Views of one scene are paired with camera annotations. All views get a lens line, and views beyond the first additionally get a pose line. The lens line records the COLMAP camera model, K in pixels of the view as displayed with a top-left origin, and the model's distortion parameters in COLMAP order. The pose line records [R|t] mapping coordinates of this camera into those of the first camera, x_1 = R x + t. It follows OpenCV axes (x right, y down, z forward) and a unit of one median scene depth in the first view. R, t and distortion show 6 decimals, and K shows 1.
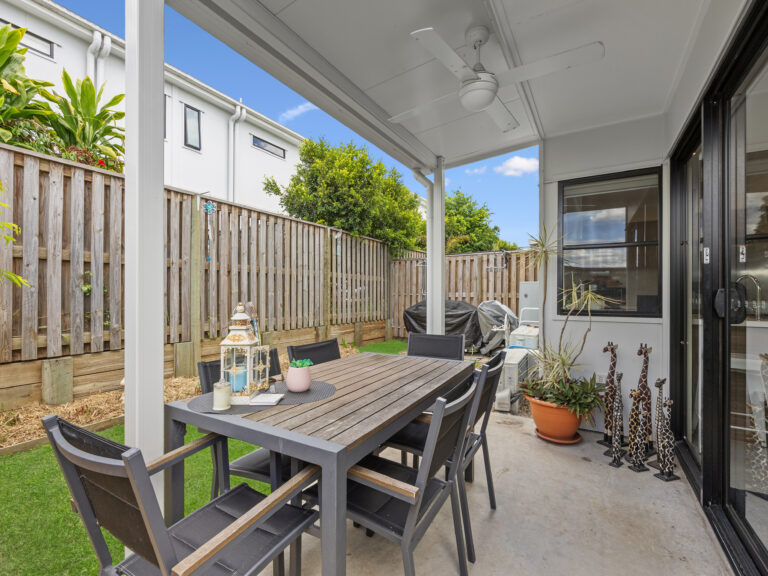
lens RADIAL K [[335.9, 0, 386.1], [0, 335.9, 292.2], [0, 0, 1]] dist [-0.004285, -0.000394]
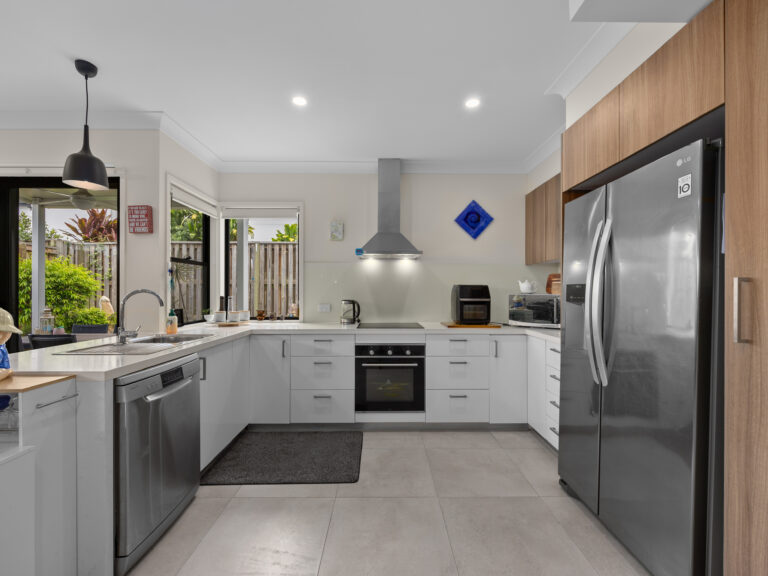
lens RADIAL K [[335.9, 0, 383.3], [0, 335.9, 290.7], [0, 0, 1]] dist [-0.004285, -0.000394]
pose [[0.524421, -0.007942, -0.851422, 1.722956], [0.001086, 0.999962, -0.008658, -0.030910], [0.851458, 0.003616, 0.524410, 0.858856]]
